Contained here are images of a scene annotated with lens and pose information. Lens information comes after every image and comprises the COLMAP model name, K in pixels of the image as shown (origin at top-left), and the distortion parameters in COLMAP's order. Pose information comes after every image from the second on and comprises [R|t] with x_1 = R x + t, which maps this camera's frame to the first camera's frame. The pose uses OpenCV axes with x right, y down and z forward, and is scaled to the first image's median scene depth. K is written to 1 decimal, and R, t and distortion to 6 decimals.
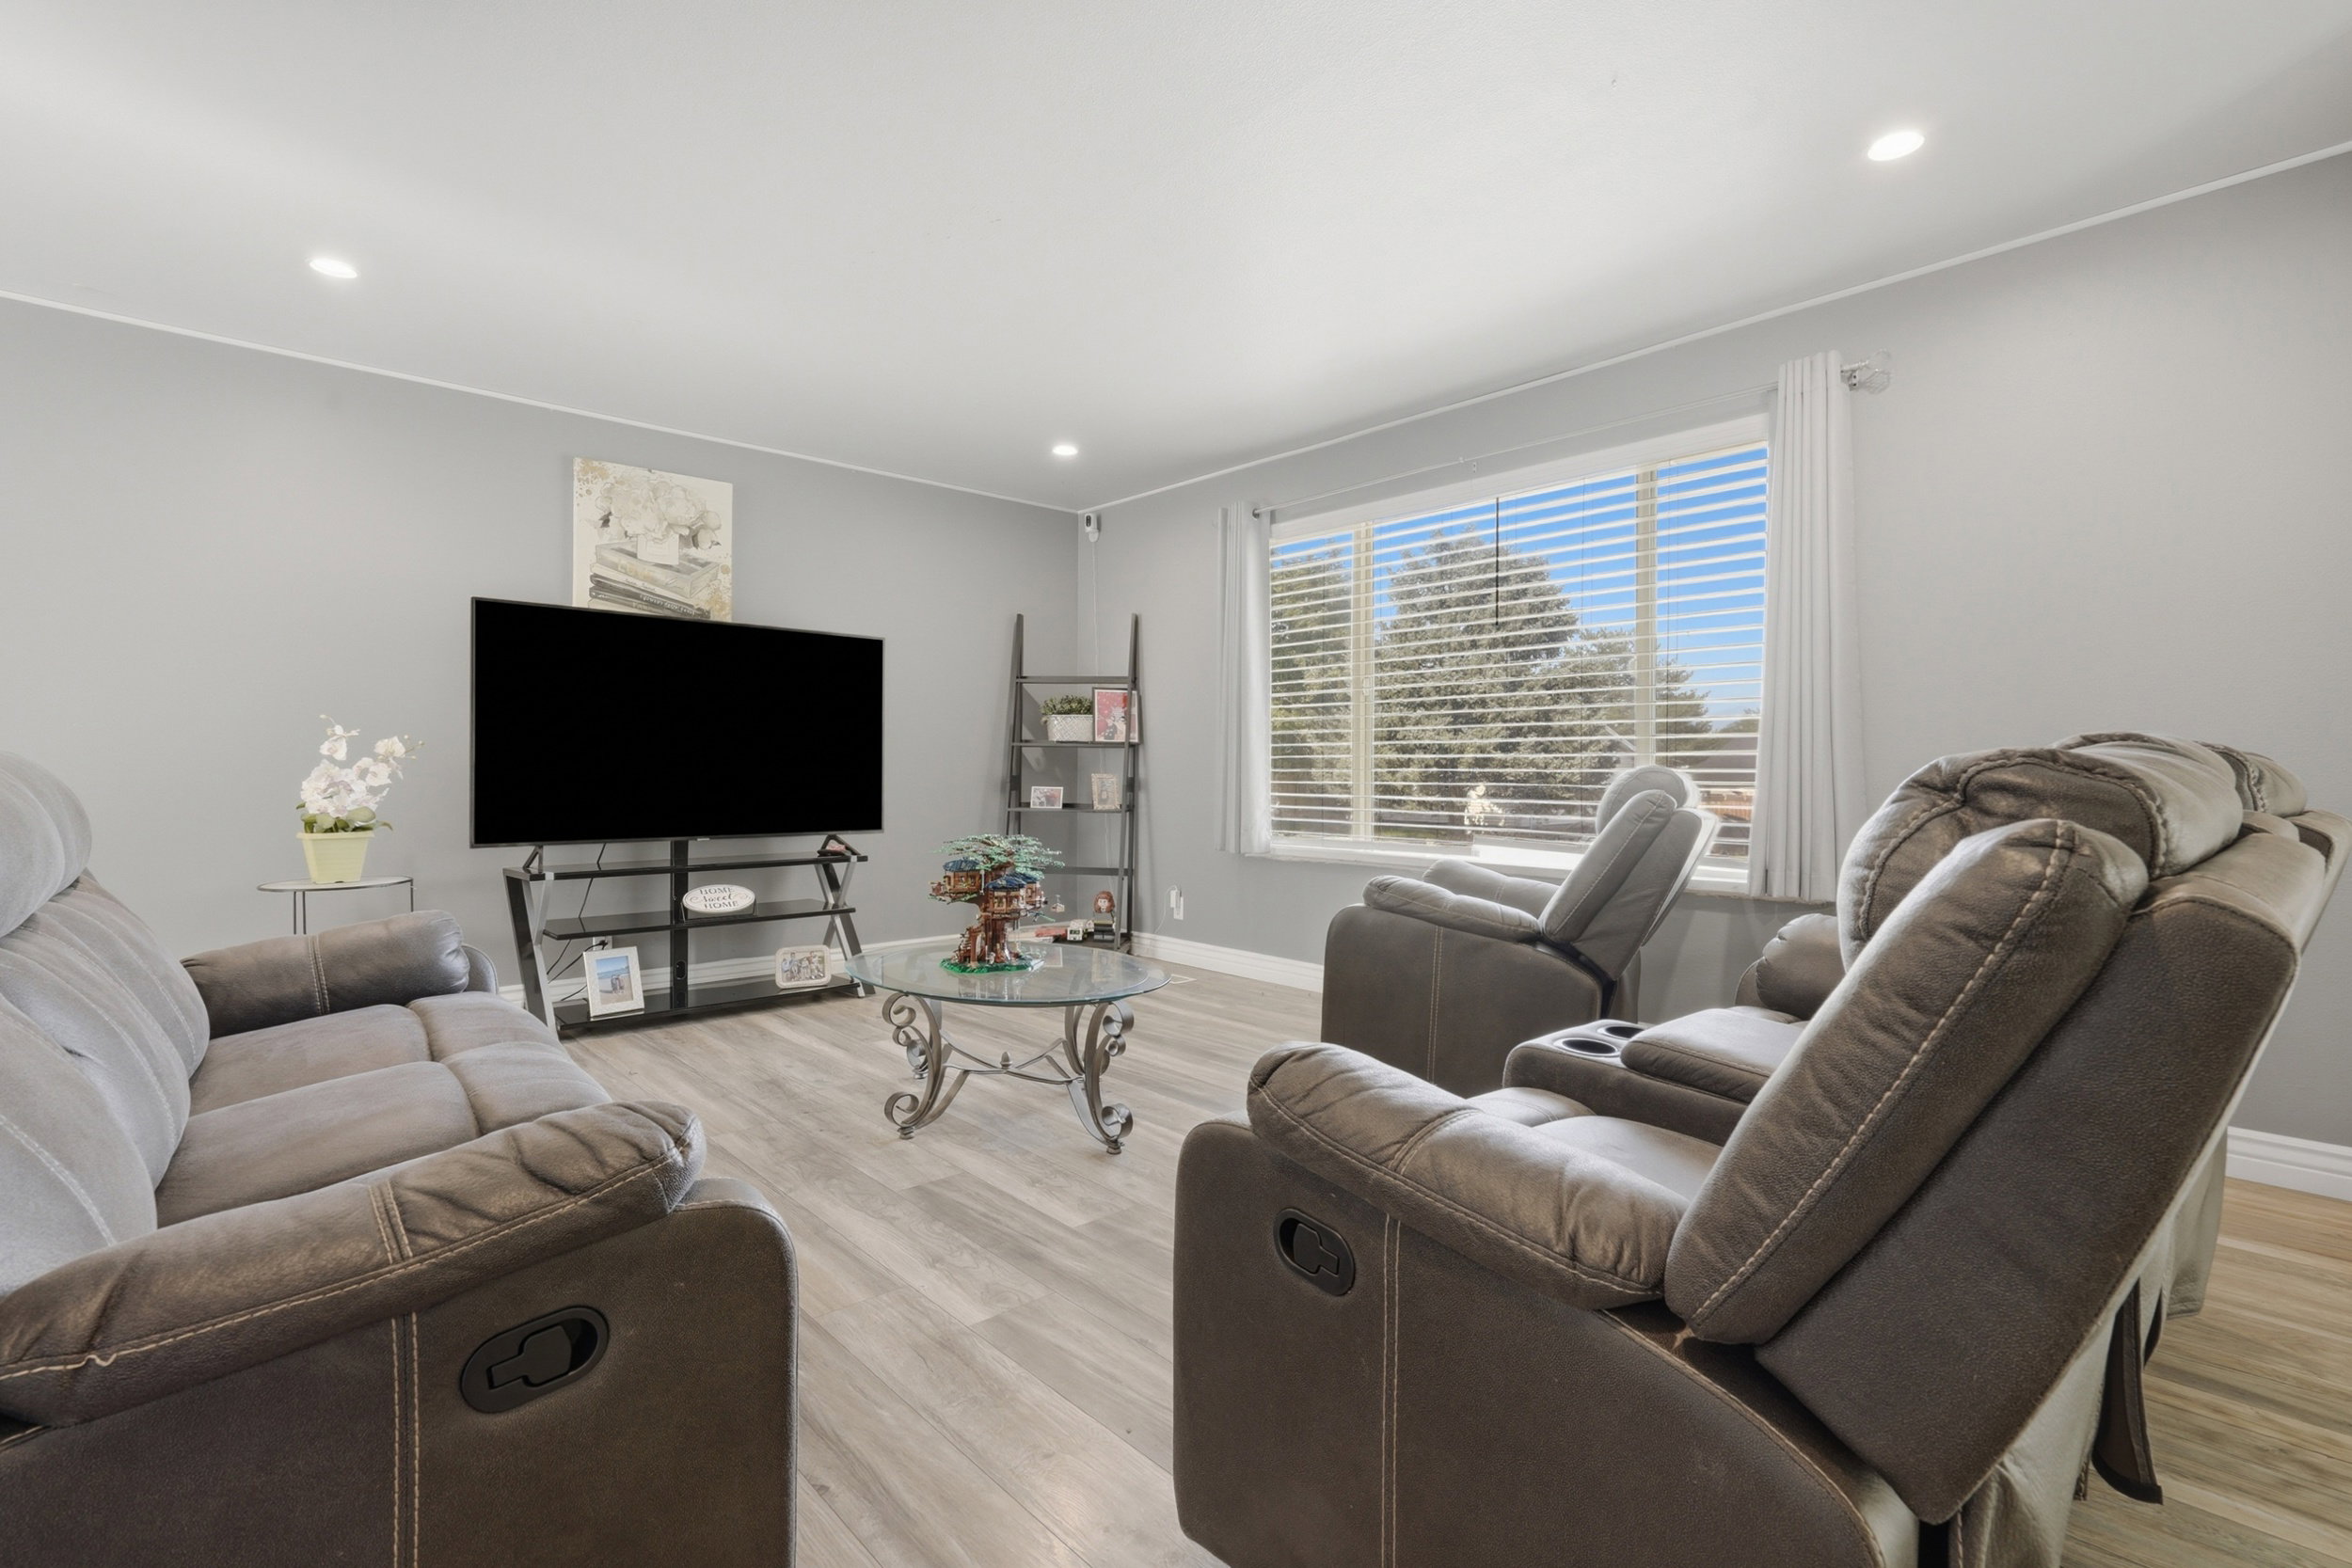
lens RADIAL K [[1075.0, 0, 1176.0], [0, 1075.0, 784.0], [0, 0, 1]] dist [-0.001406, 0.000005]
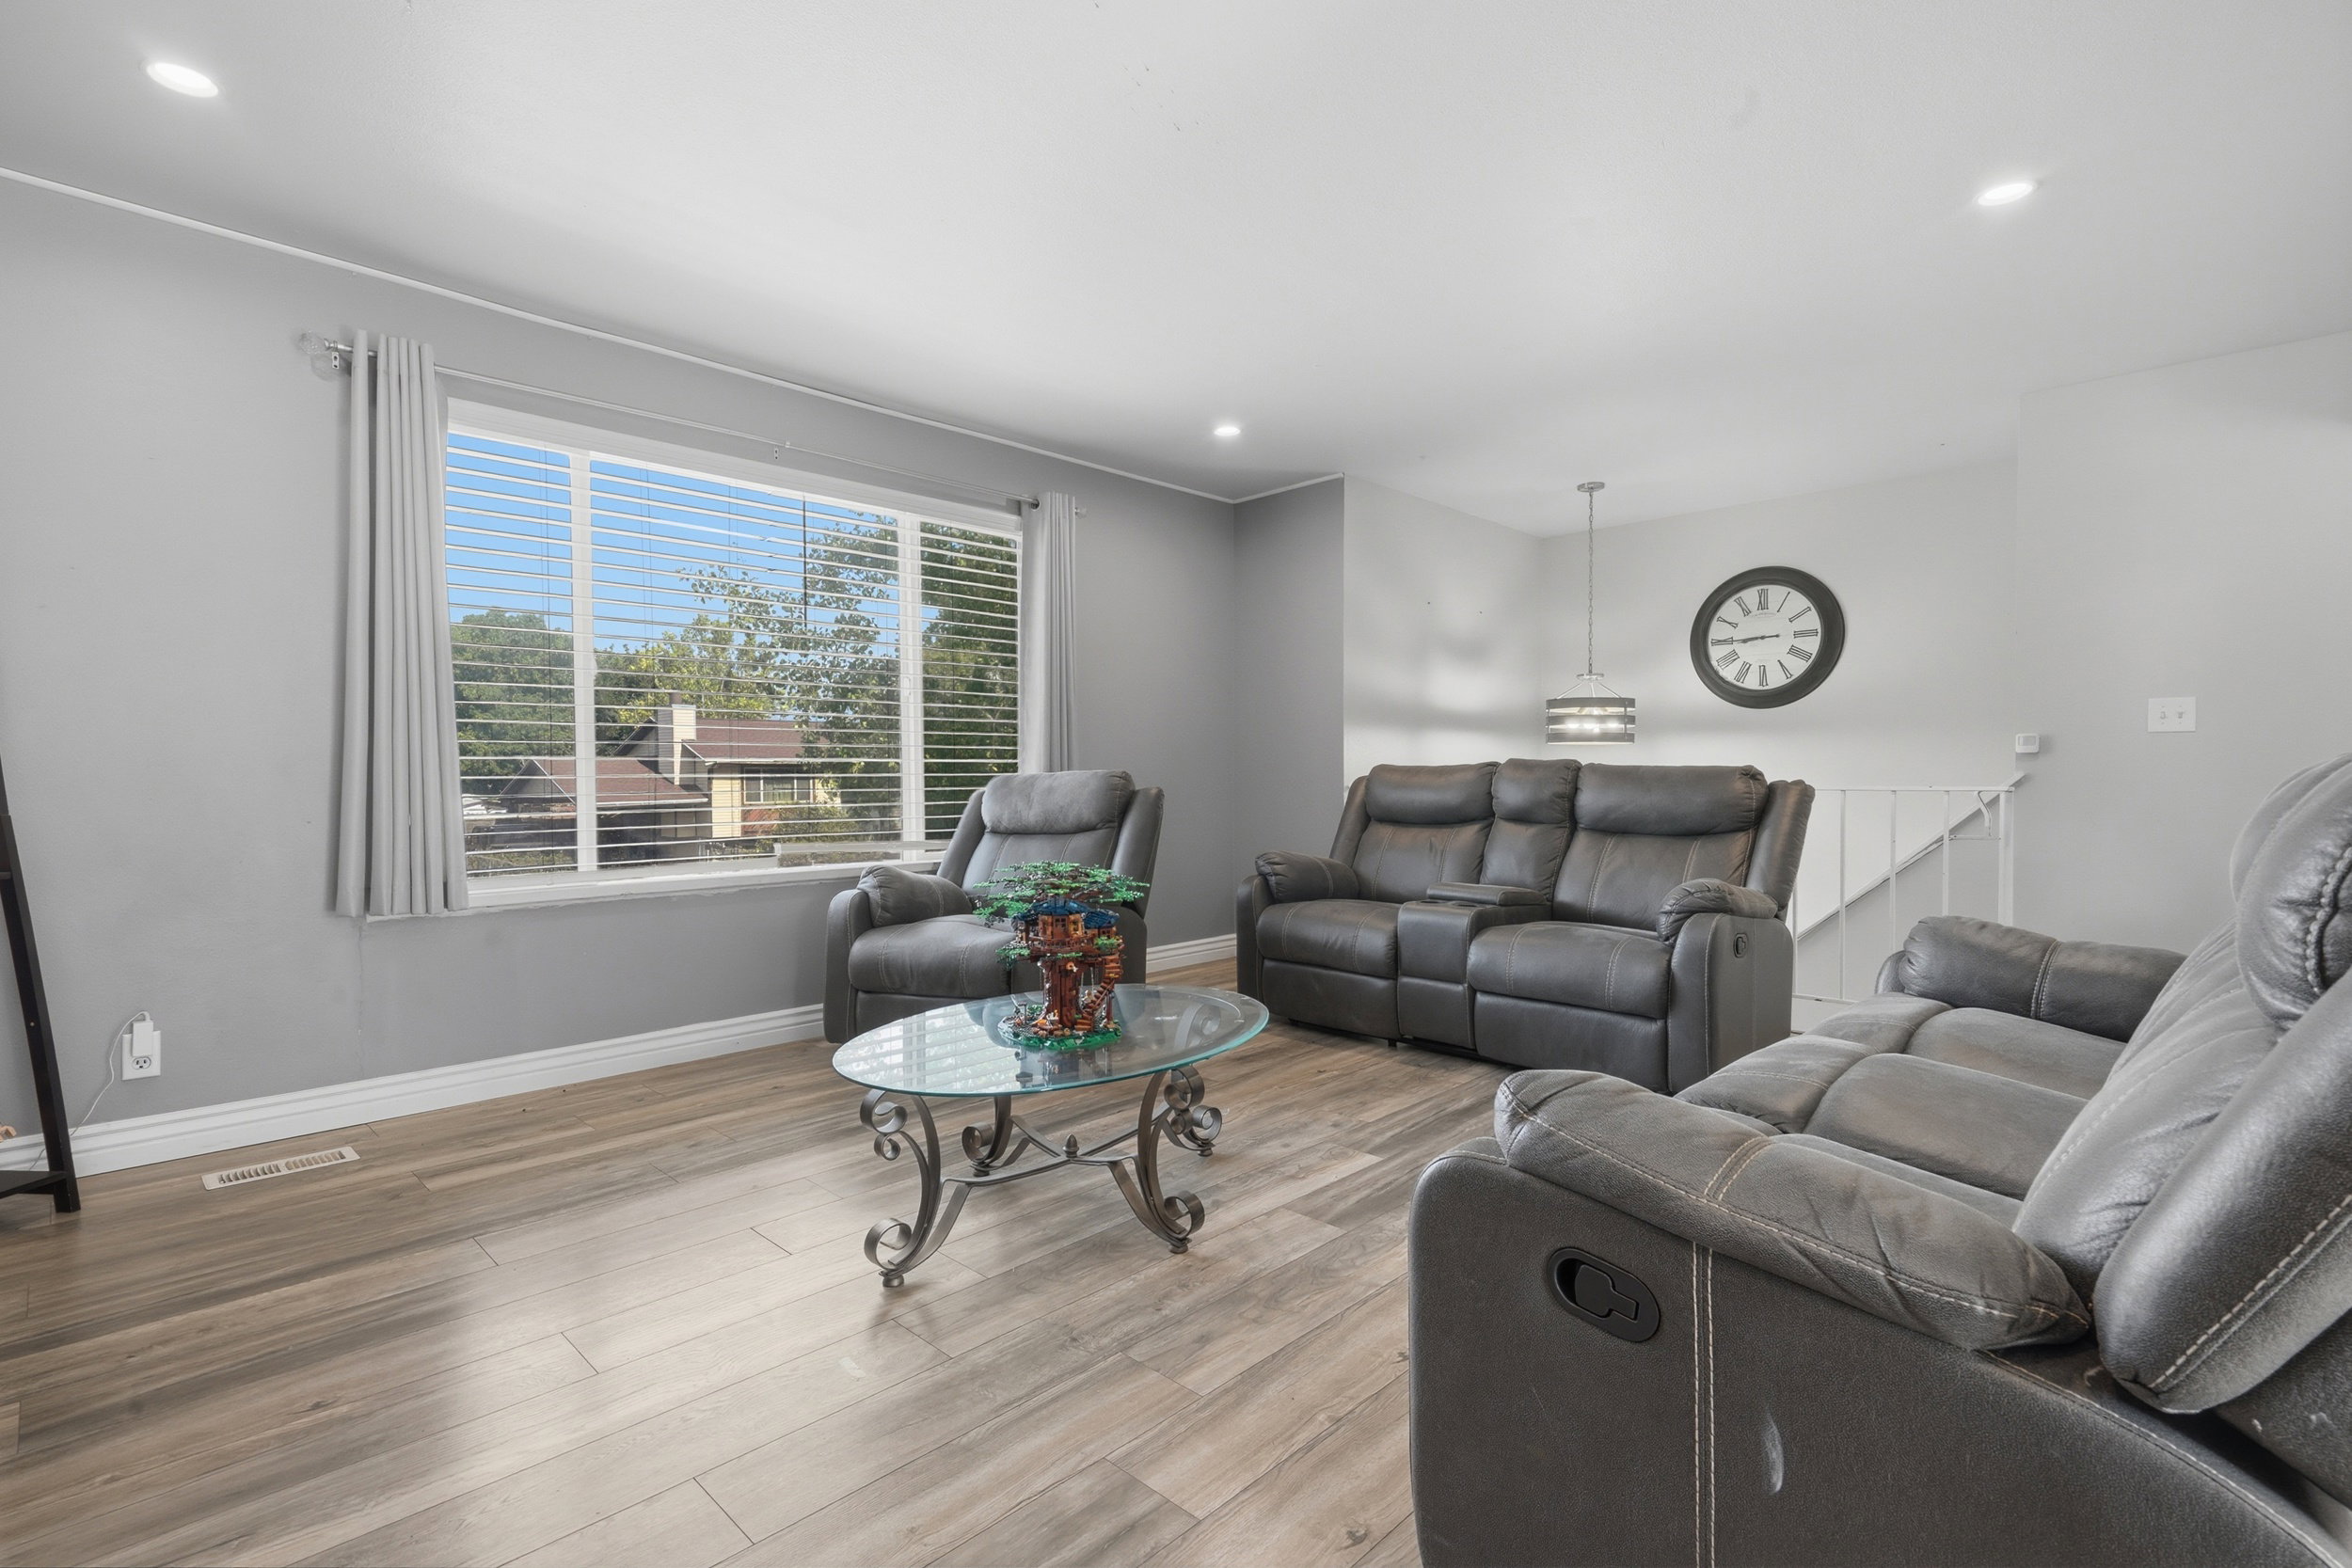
lens RADIAL K [[1075.0, 0, 1176.0], [0, 1075.0, 784.0], [0, 0, 1]] dist [-0.001406, 0.000005]
pose [[-0.059426, -0.008763, 0.998194, -0.626720], [0.018116, 0.999787, 0.009856, -0.008300], [-0.998068, 0.018669, -0.059254, 0.641429]]
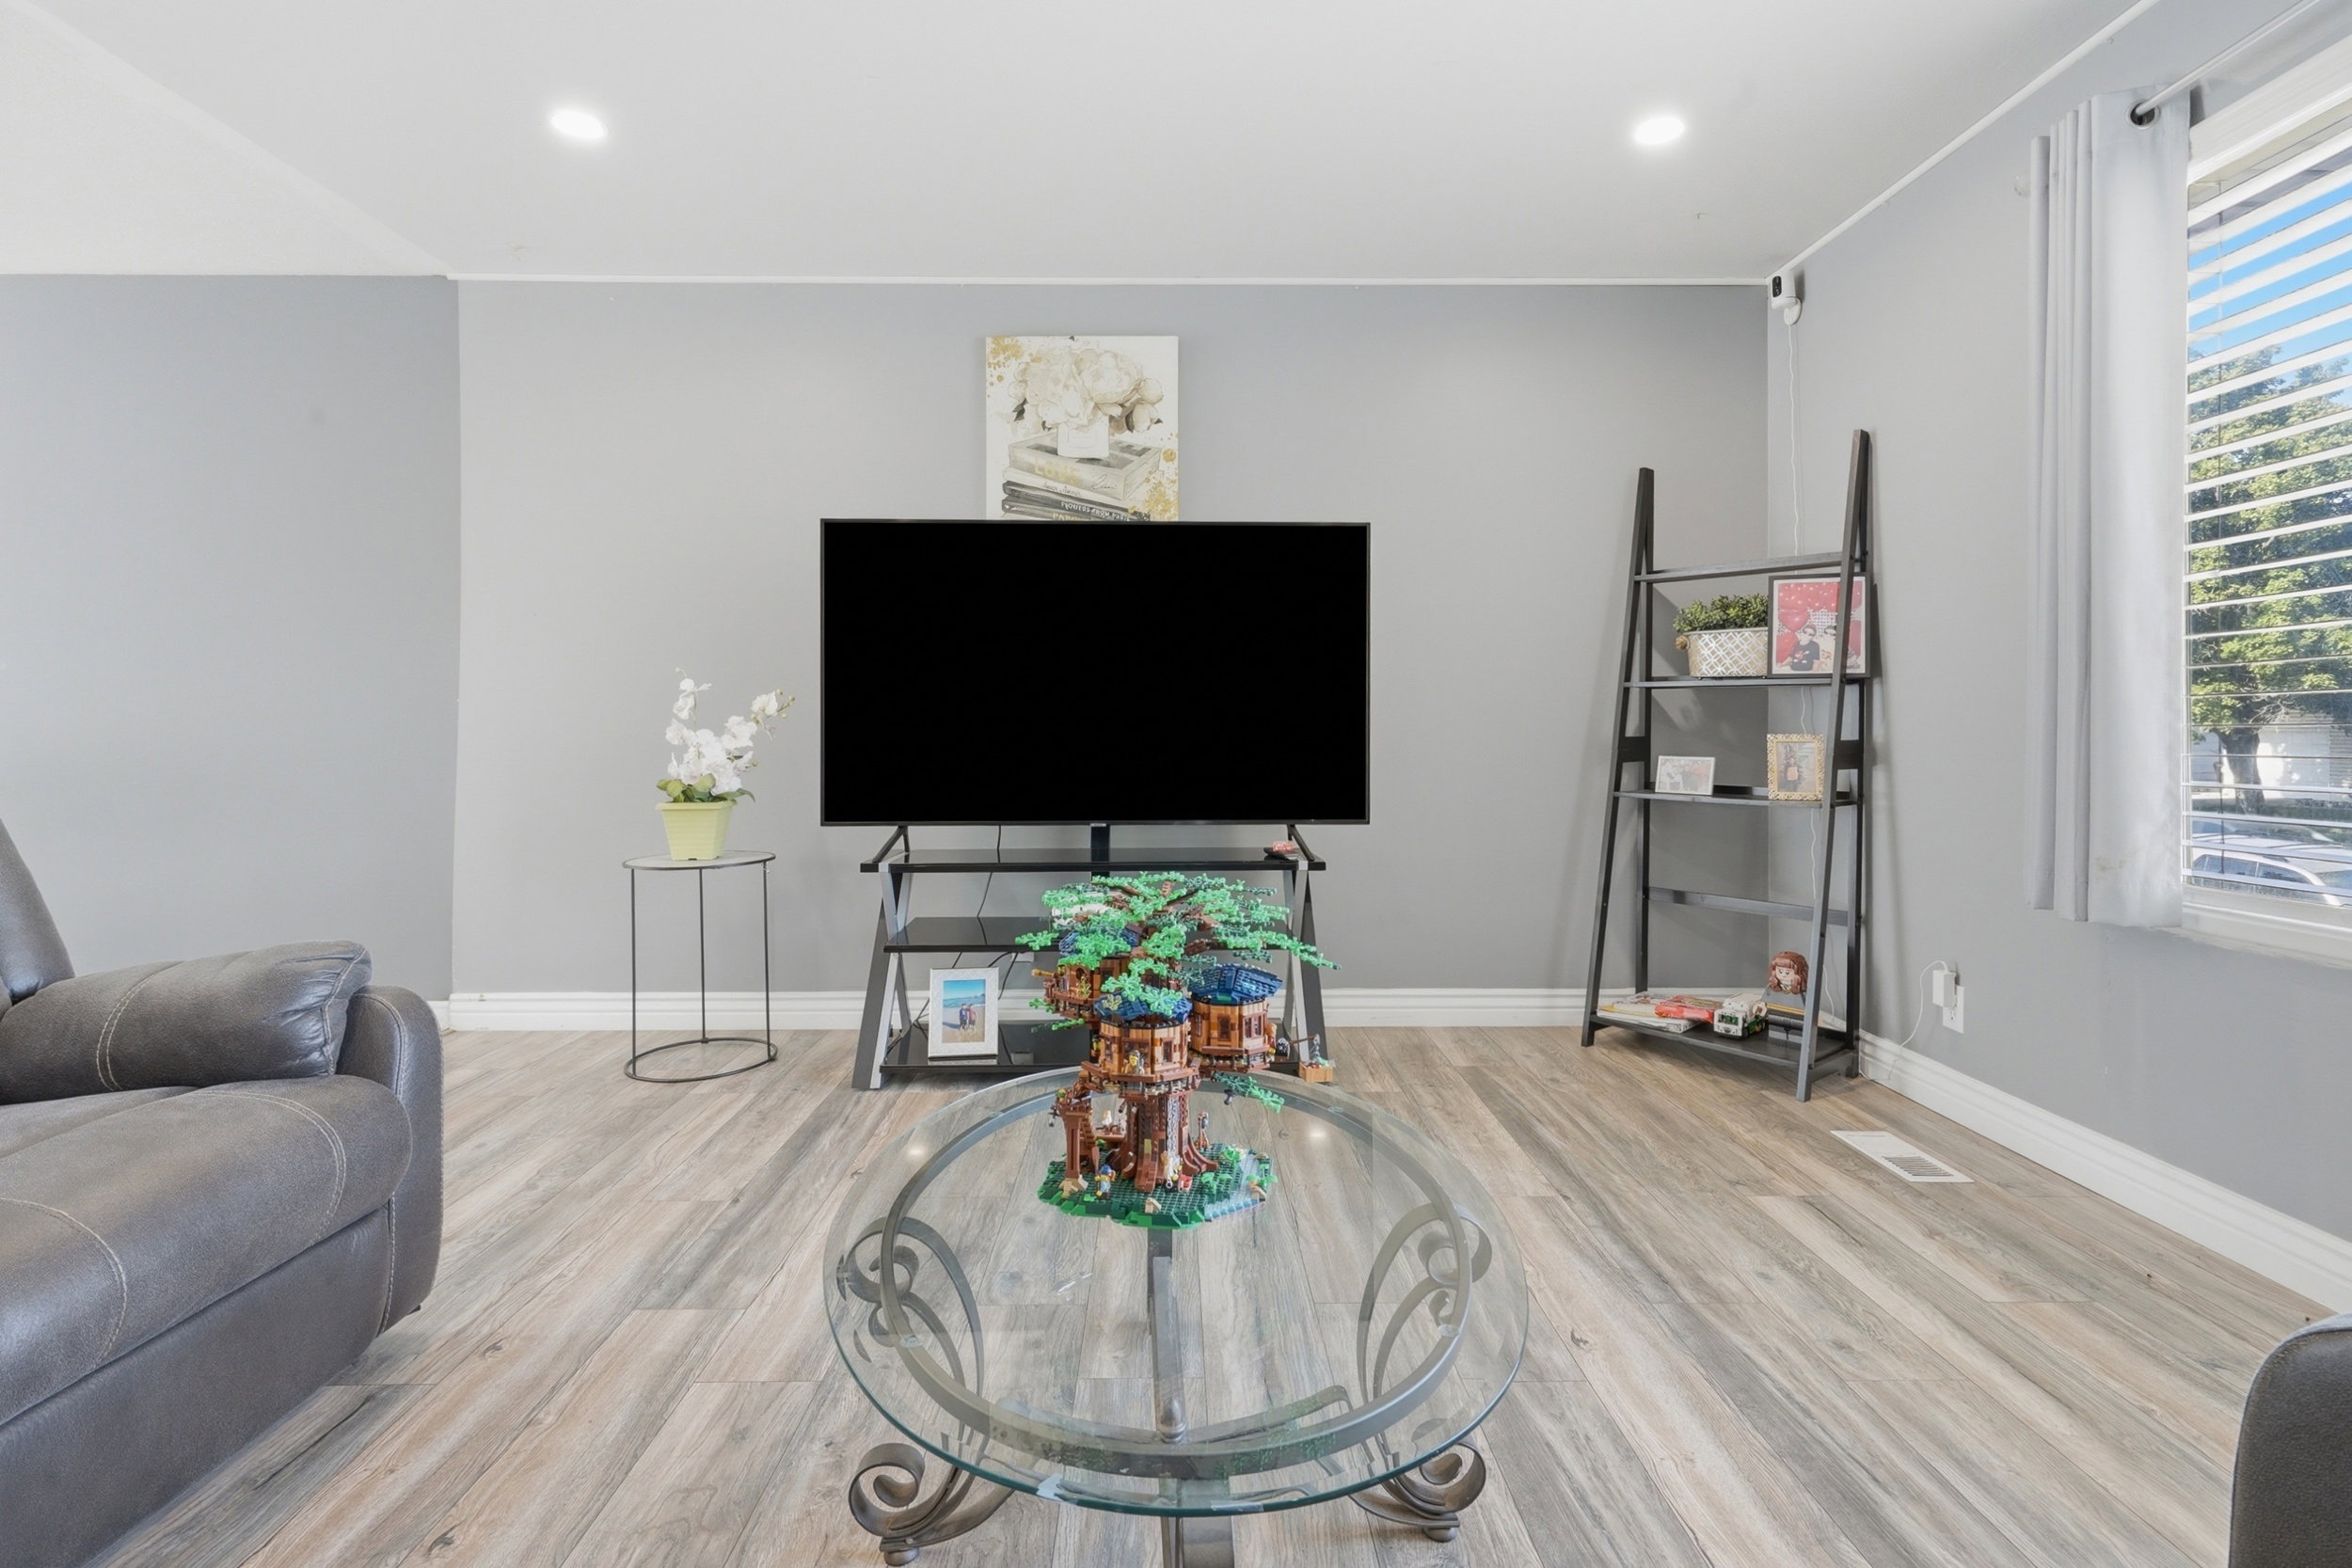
lens RADIAL K [[1101.7, 0, 1181.6], [0, 1101.7, 731.7], [0, 0, 1]] dist [0.001329, 0.000075]
pose [[0.747925, -0.001975, -0.663780, 0.085434], [-0.005840, 0.999937, -0.009555, -0.004302], [0.663757, 0.011023, 0.747867, 0.451564]]
